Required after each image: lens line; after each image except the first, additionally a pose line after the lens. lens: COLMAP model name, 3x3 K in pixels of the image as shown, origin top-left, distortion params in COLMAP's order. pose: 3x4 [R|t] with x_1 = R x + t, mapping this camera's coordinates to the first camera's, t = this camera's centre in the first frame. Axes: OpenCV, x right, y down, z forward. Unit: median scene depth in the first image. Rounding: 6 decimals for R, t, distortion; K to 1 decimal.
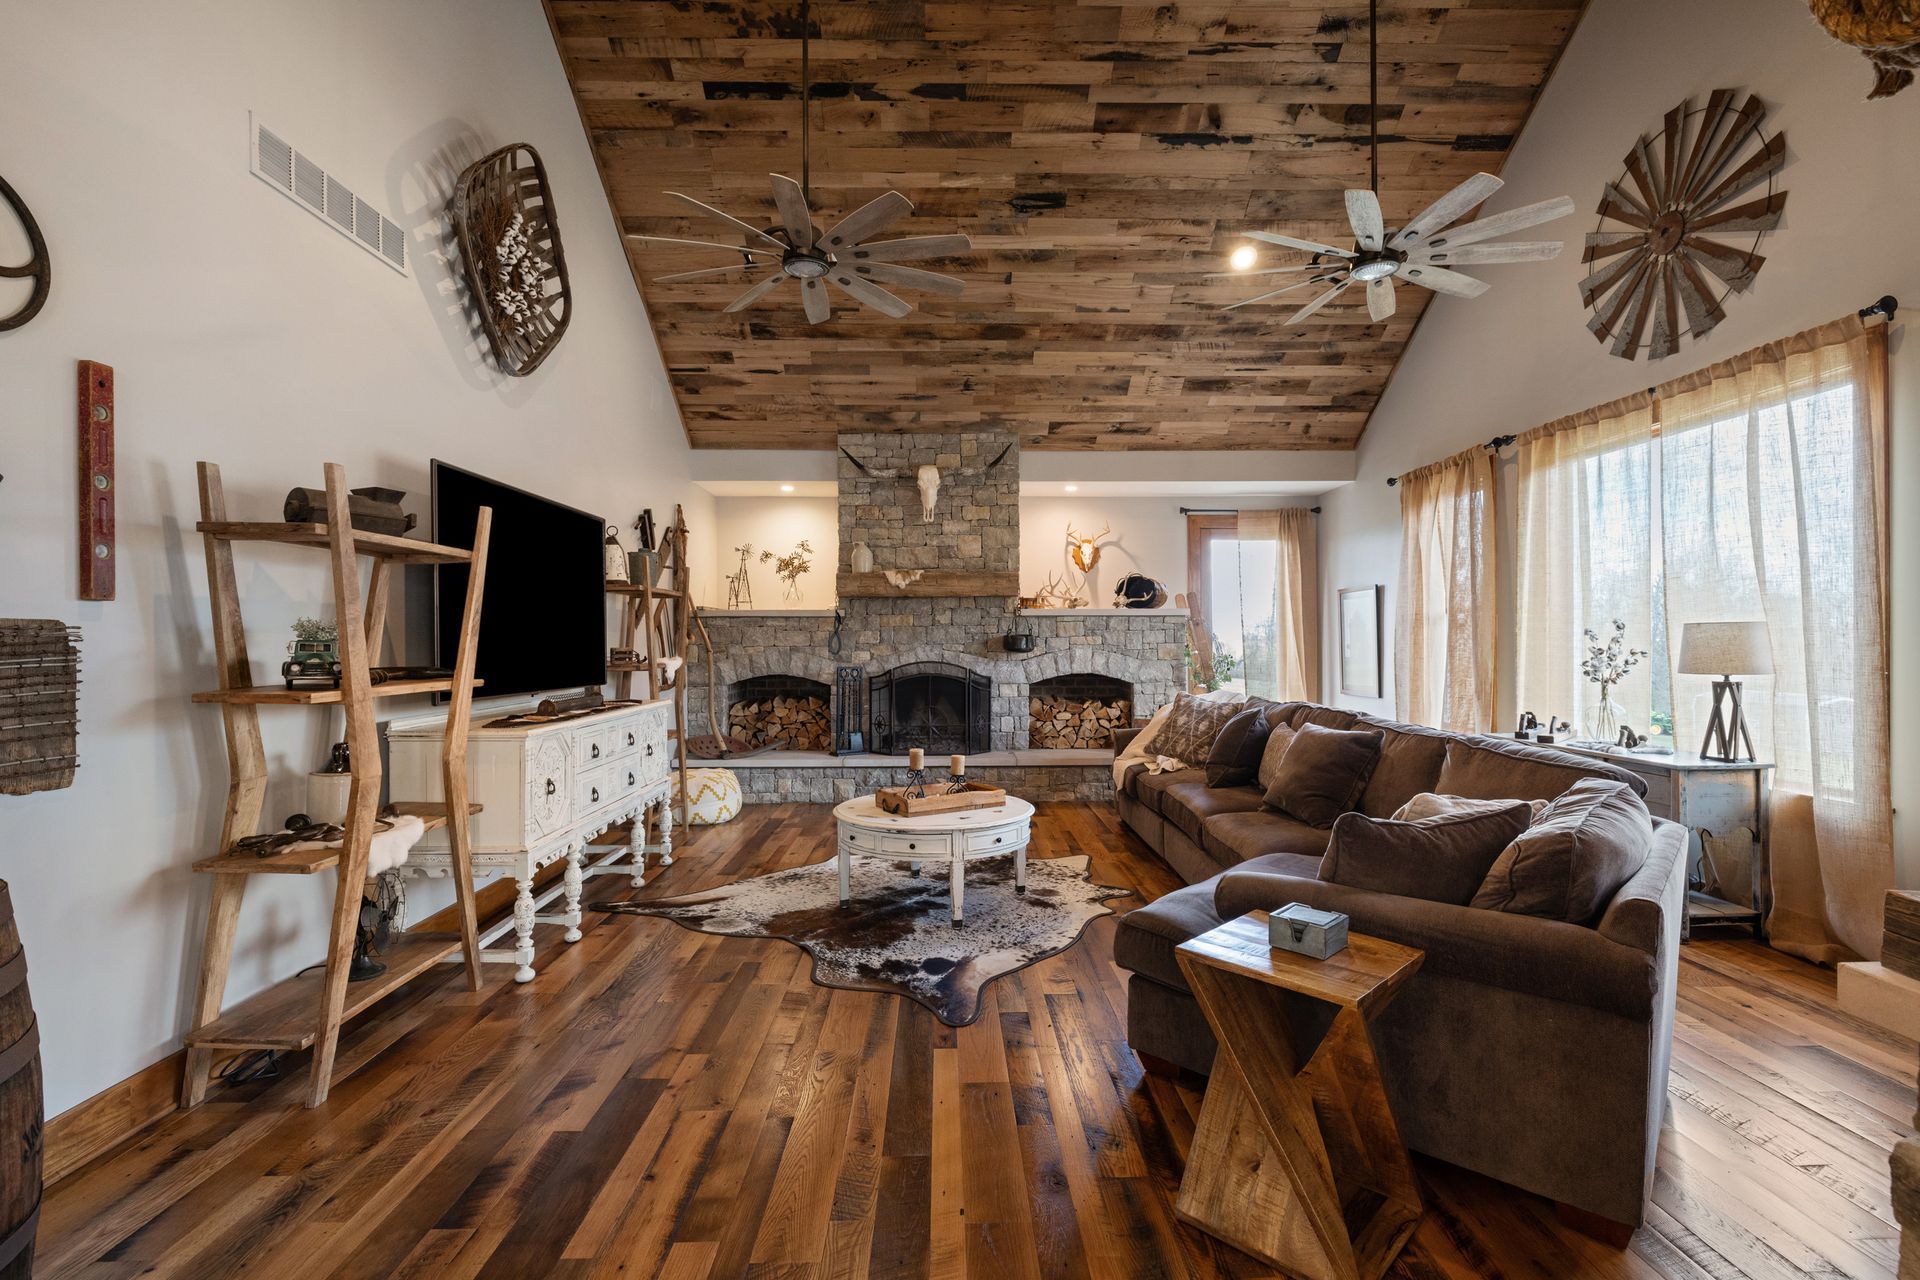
lens RADIAL K [[845.3, 0, 955.7], [0, 845.3, 648.0], [0, 0, 1]] dist [-0.003833, -0.000898]
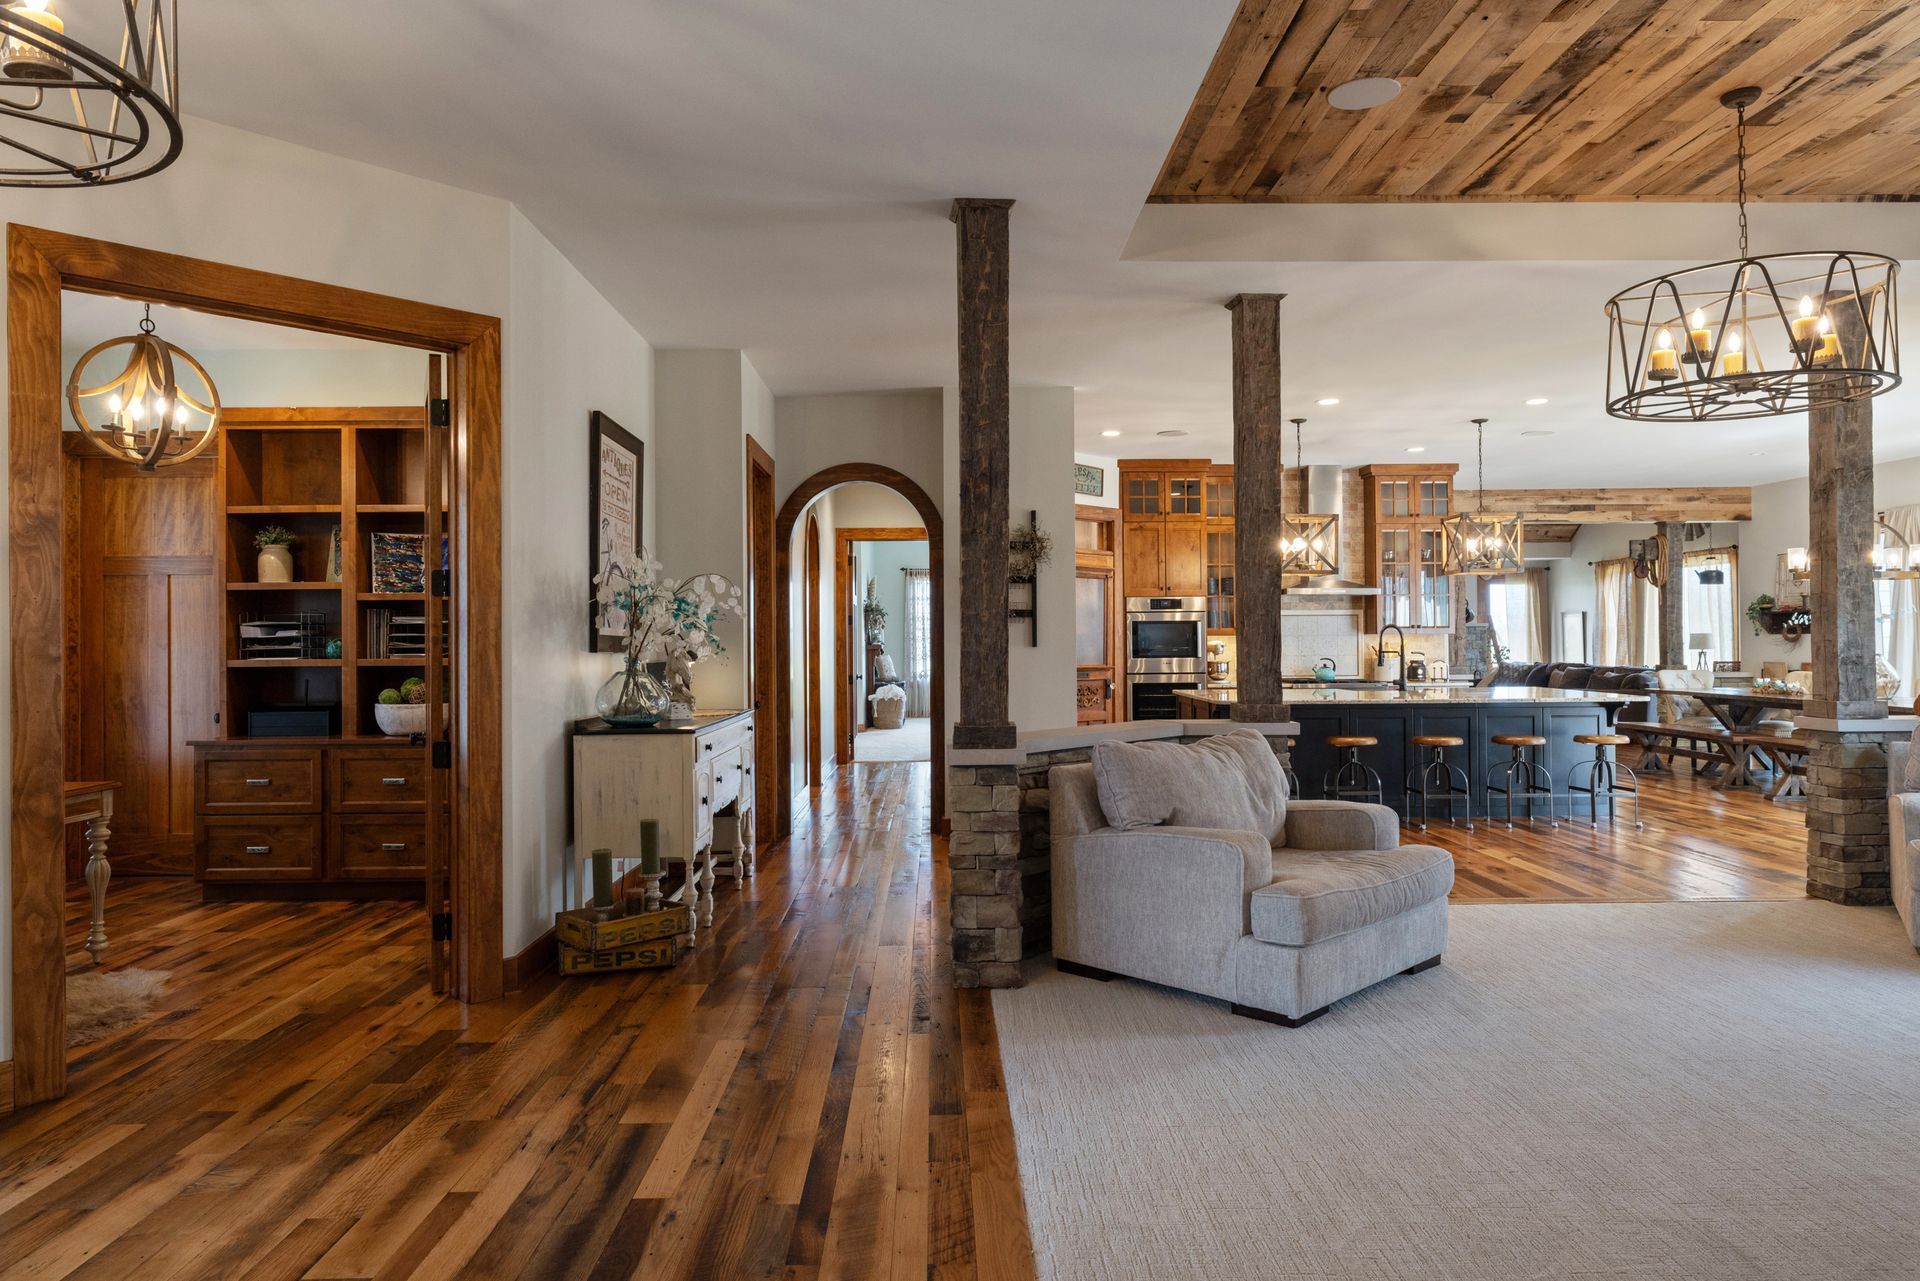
lens RADIAL K [[1194.2, 0, 958.4], [0, 1194.2, 631.3], [0, 0, 1]] dist [-0.003947, 0.002182]
pose [[0.999859, -0.000144, 0.016771, -1.320990], [0.000309, 0.999952, -0.009789, 0.001978], [-0.016769, 0.009793, 0.999811, -2.319900]]
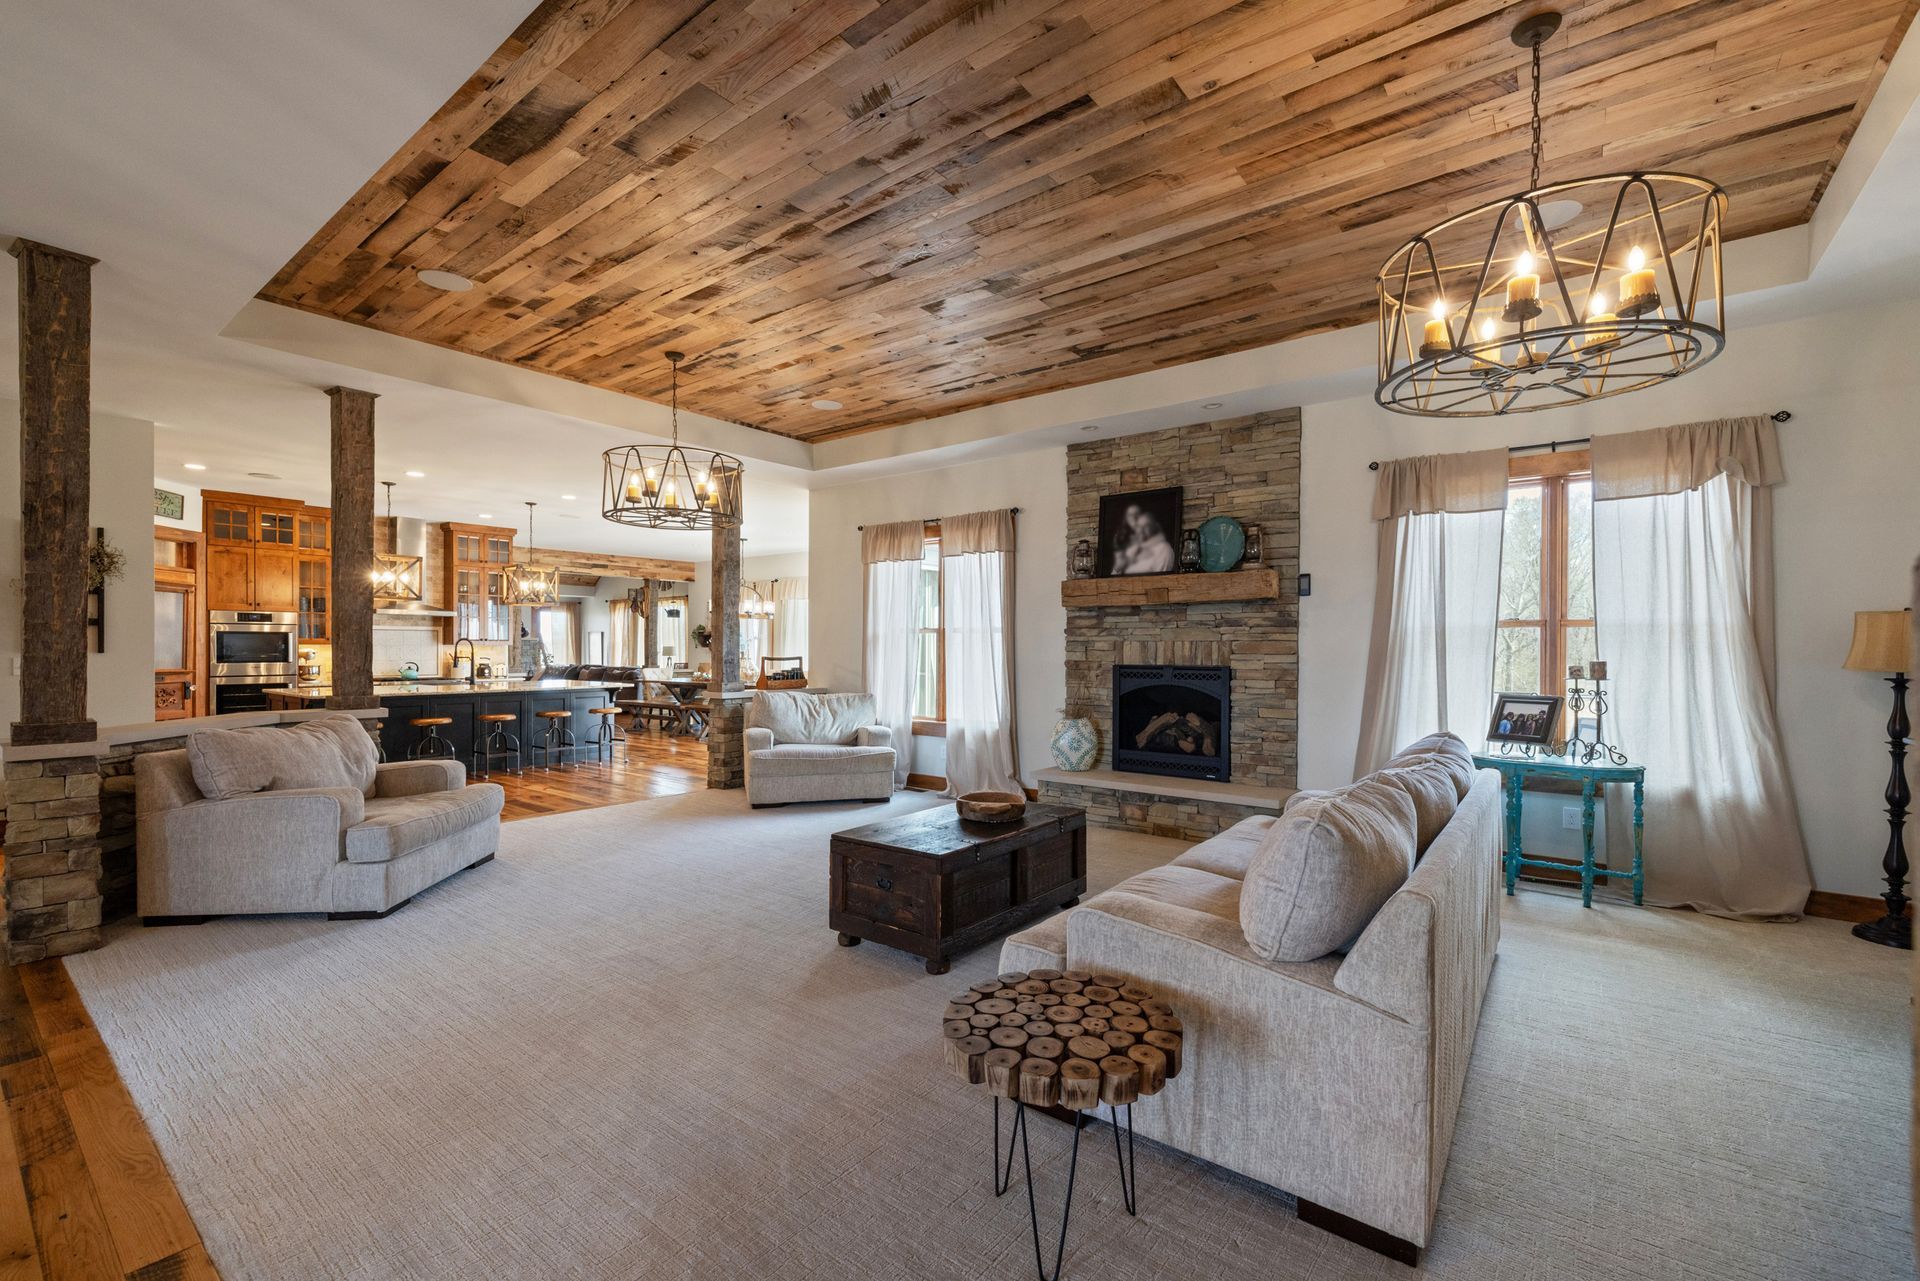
lens RADIAL K [[809.2, 0, 962.7], [0, 809.2, 647.9], [0, 0, 1]] dist [-0.000249, 0.000473]
pose [[0.610278, 0.007672, 0.792150, -1.356111], [-0.003920, 0.999970, -0.006665, 0.002674], [-0.792178, 0.000962, 0.610290, -2.426007]]
